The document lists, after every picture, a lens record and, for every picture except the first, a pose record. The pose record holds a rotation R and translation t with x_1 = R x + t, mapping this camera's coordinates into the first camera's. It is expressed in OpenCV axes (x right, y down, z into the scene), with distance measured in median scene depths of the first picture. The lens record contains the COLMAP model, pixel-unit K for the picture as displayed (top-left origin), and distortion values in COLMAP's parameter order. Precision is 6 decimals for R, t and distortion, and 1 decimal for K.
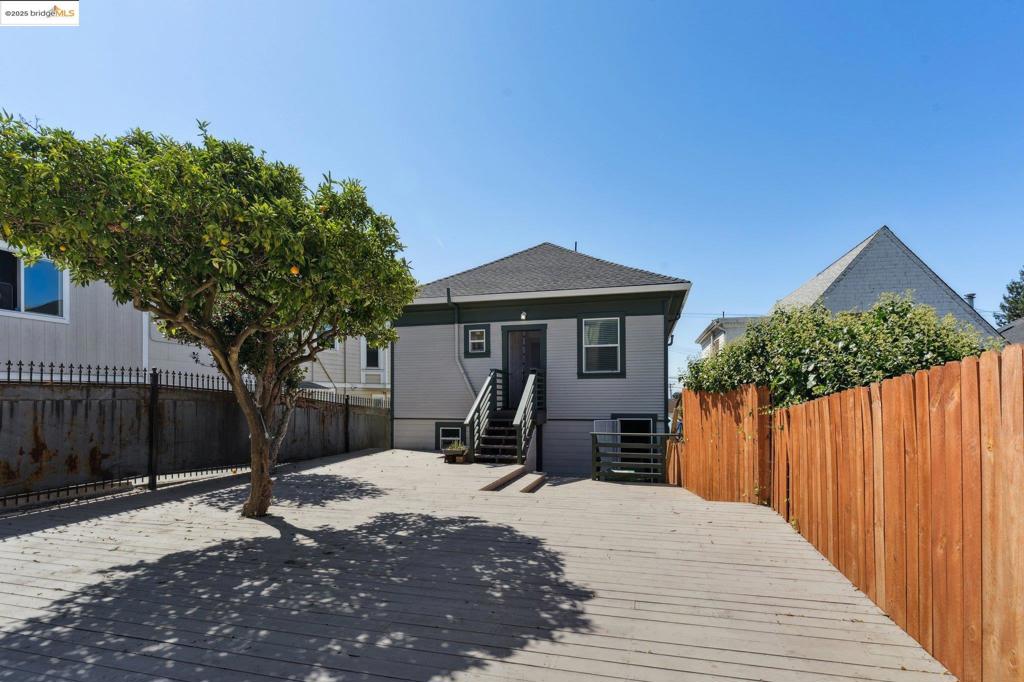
lens RADIAL K [[501.9, 0, 505.9], [0, 501.9, 339.9], [0, 0, 1]] dist [0.000794, 0.000262]
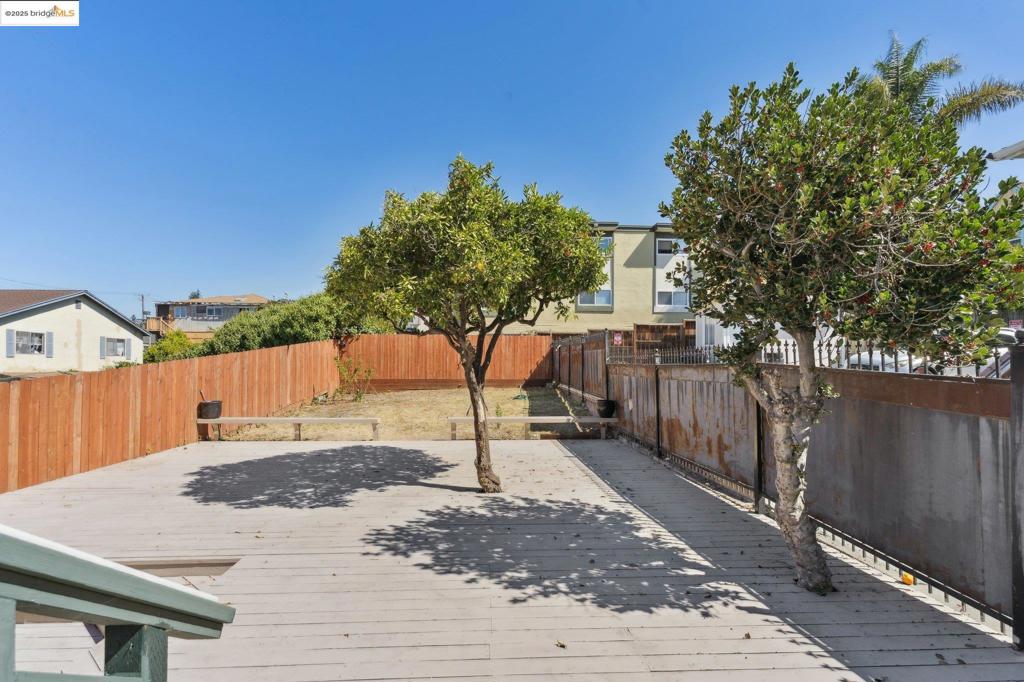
lens RADIAL K [[485.4, 0, 513.7], [0, 485.4, 349.6], [0, 0, 1]] dist [-0.000810, -0.000161]
pose [[-0.954464, 0.007971, -0.298221, -0.252773], [0.059837, 0.984444, -0.165198, 0.196094], [0.292265, -0.175520, -0.940092, 1.795357]]
